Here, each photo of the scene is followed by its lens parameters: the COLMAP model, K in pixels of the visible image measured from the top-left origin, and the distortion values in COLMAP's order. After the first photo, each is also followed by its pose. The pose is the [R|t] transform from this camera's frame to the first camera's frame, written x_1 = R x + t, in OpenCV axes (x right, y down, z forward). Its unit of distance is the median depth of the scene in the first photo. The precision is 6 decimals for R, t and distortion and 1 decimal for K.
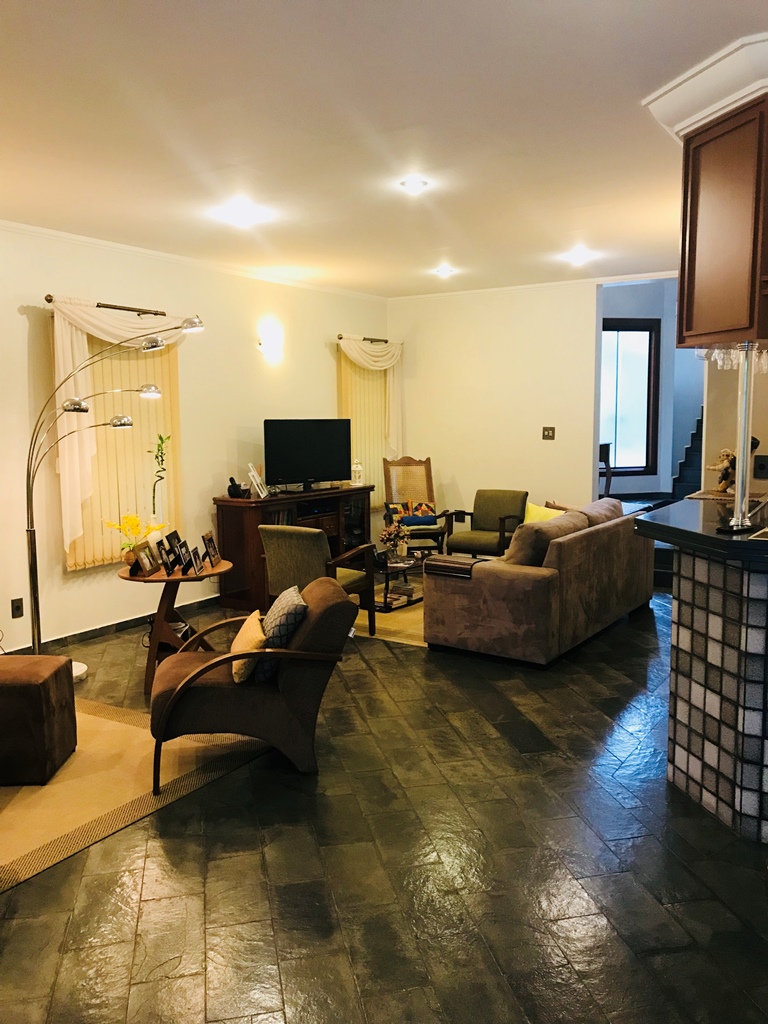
lens RADIAL K [[821.5, 0, 384.0], [0, 821.5, 512.0], [0, 0, 1]] dist [0.004621, -0.007563]
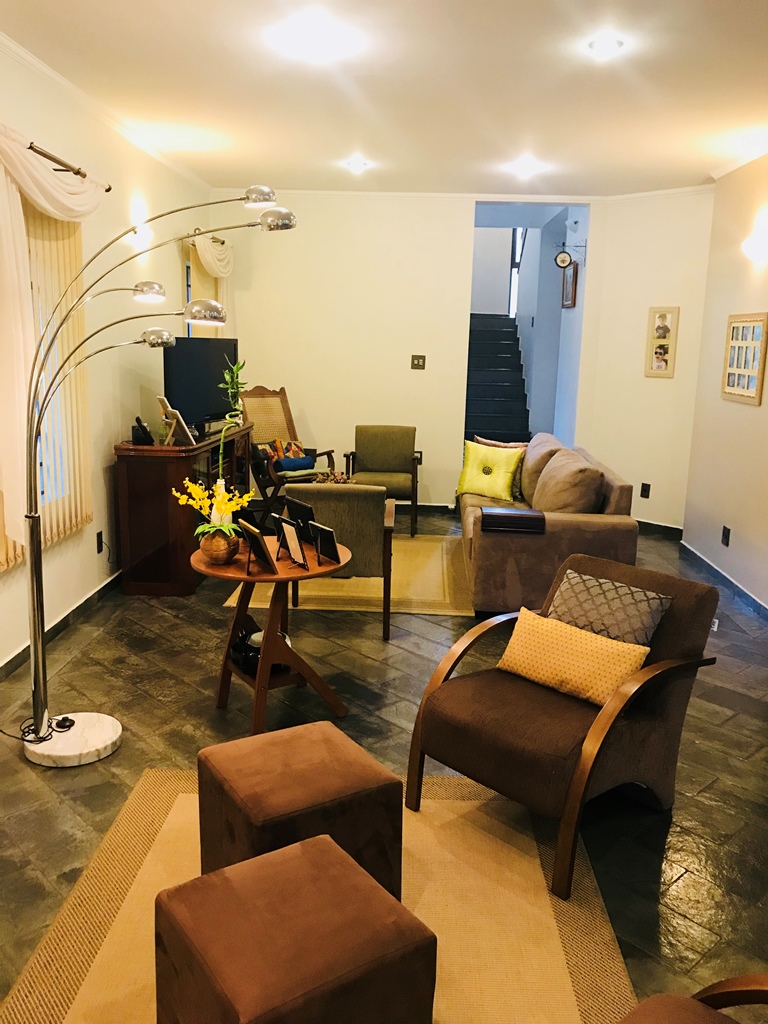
lens RADIAL K [[841.0, 0, 384.0], [0, 841.0, 512.0], [0, 0, 1]] dist [0.000203, -0.002263]
pose [[0.863483, -0.067625, 0.499824, -0.474213], [0.022782, 0.995189, 0.095289, -0.030278], [-0.503863, -0.070894, 0.860869, 0.308364]]
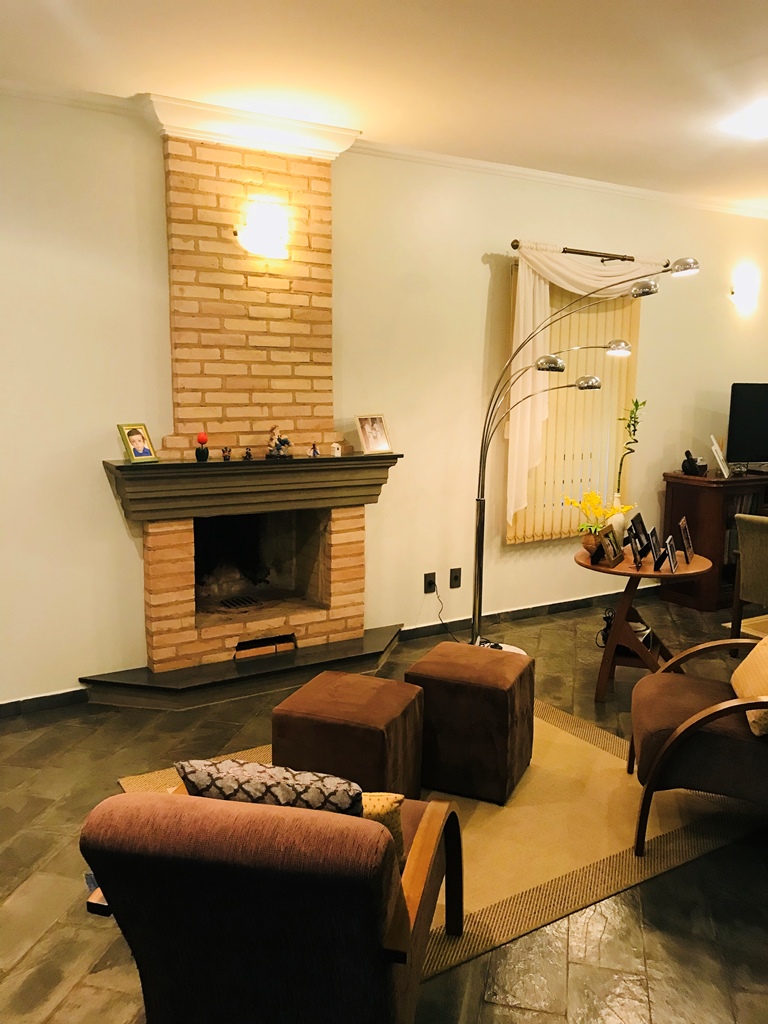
lens RADIAL K [[821.5, 0, 384.0], [0, 821.5, 512.0], [0, 0, 1]] dist [0.004621, -0.007563]
pose [[0.895303, 0.091266, -0.436009, -0.113786], [-0.070569, 0.995486, 0.063469, -0.013389], [0.439833, -0.026055, 0.897702, 0.114990]]
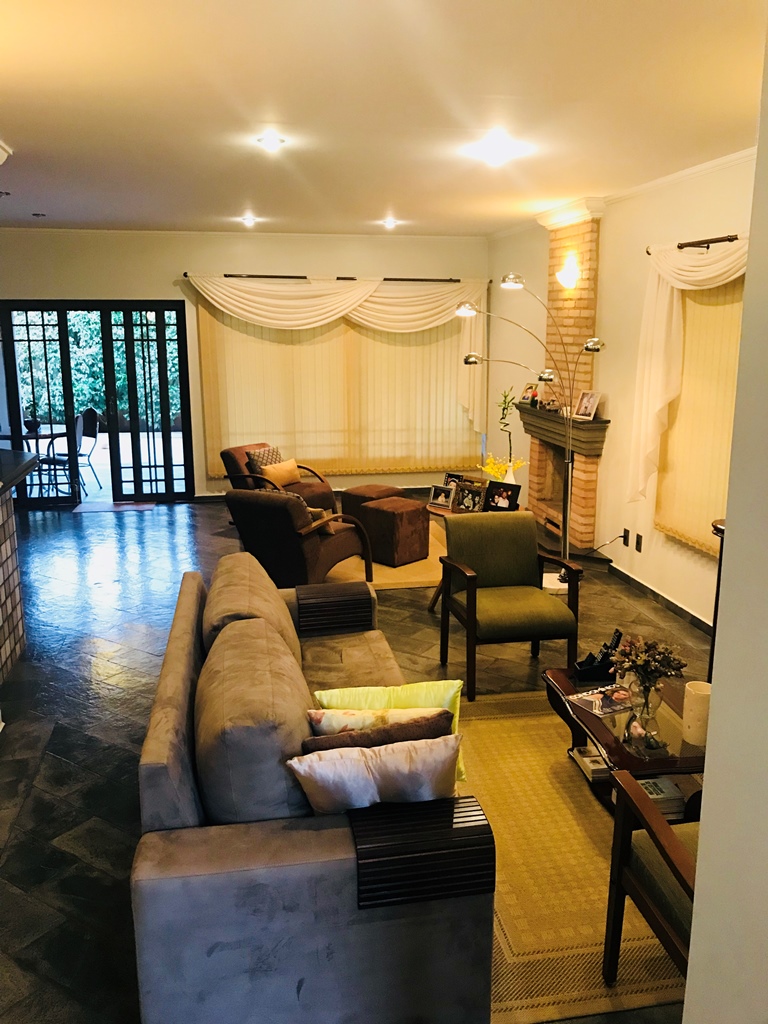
lens RADIAL K [[841.0, 0, 384.0], [0, 841.0, 512.0], [0, 0, 1]] dist [0.000203, -0.002263]
pose [[-0.733591, 0.161220, -0.660191, 0.534643], [-0.070712, 0.948072, 0.310095, -0.243544], [0.675902, 0.274166, -0.684097, 1.514662]]
